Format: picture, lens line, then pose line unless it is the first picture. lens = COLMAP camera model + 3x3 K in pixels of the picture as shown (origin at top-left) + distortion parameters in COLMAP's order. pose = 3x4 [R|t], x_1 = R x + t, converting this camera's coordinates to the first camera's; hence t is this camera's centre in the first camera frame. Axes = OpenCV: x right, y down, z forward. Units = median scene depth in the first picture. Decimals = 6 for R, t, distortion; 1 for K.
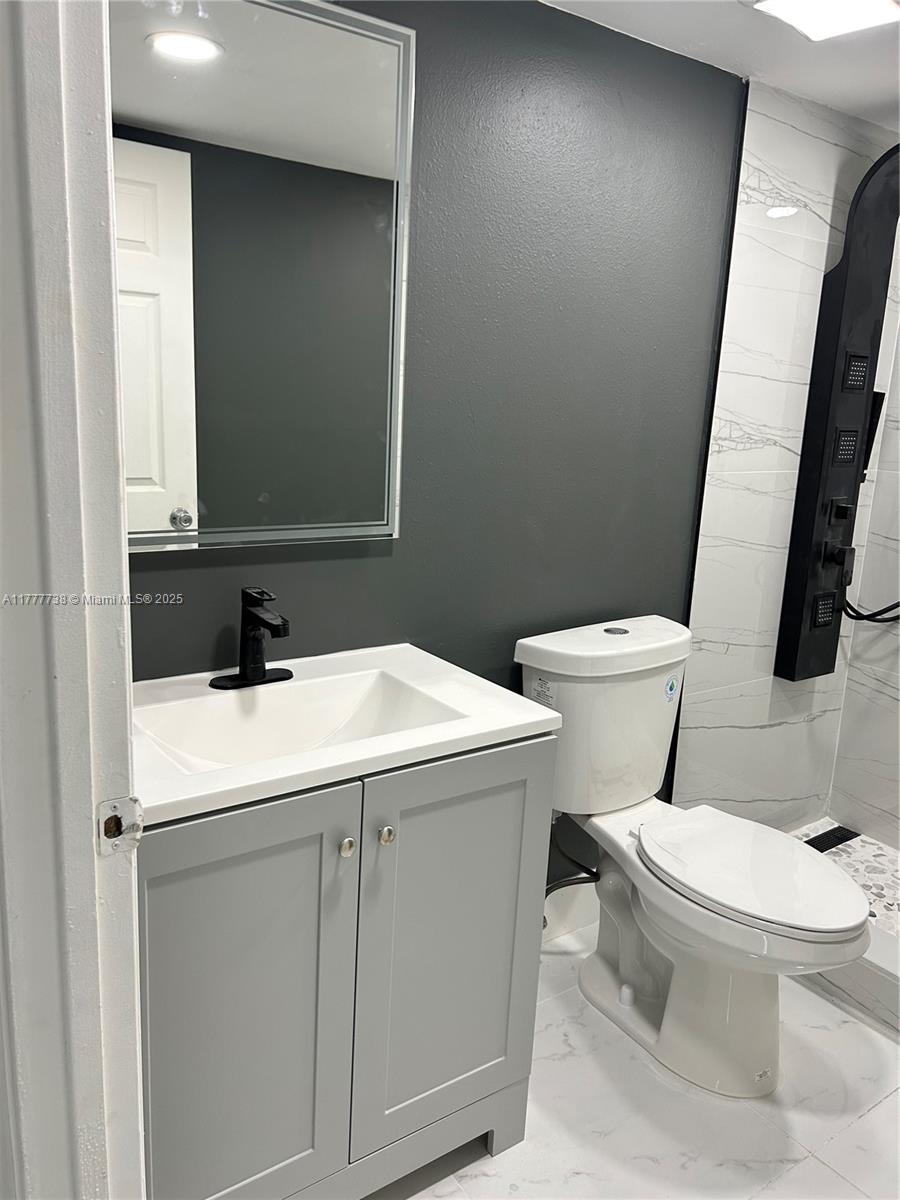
lens RADIAL K [[934.3, 0, 450.0], [0, 934.3, 600.0], [0, 0, 1]] dist [0.003137, -0.010497]
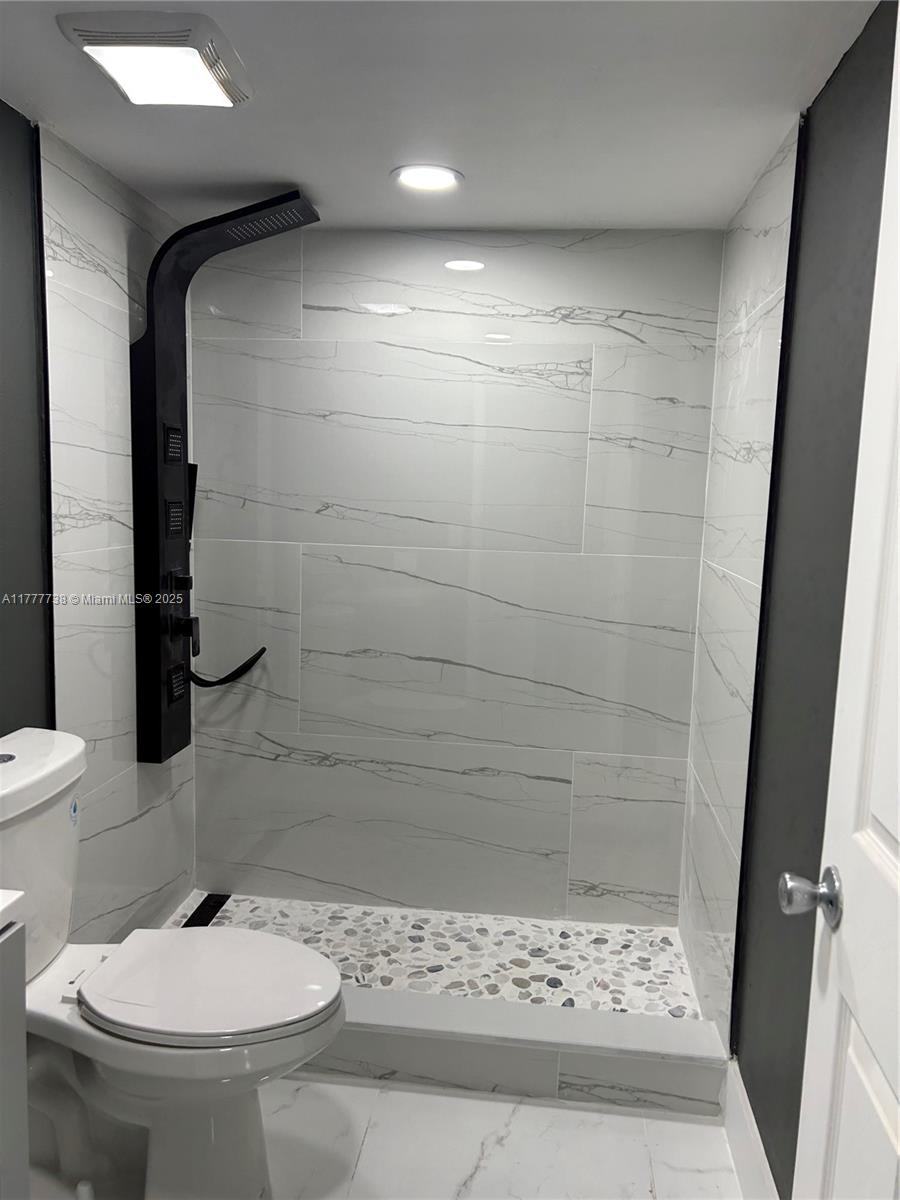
lens RADIAL K [[904.6, 0, 450.0], [0, 904.6, 600.0], [0, 0, 1]] dist [0.031319, -0.043585]
pose [[0.662787, -0.114291, 0.740035, -0.108449], [0.161322, 0.986870, 0.007930, -0.038694], [-0.731225, 0.114128, 0.672522, 0.146853]]
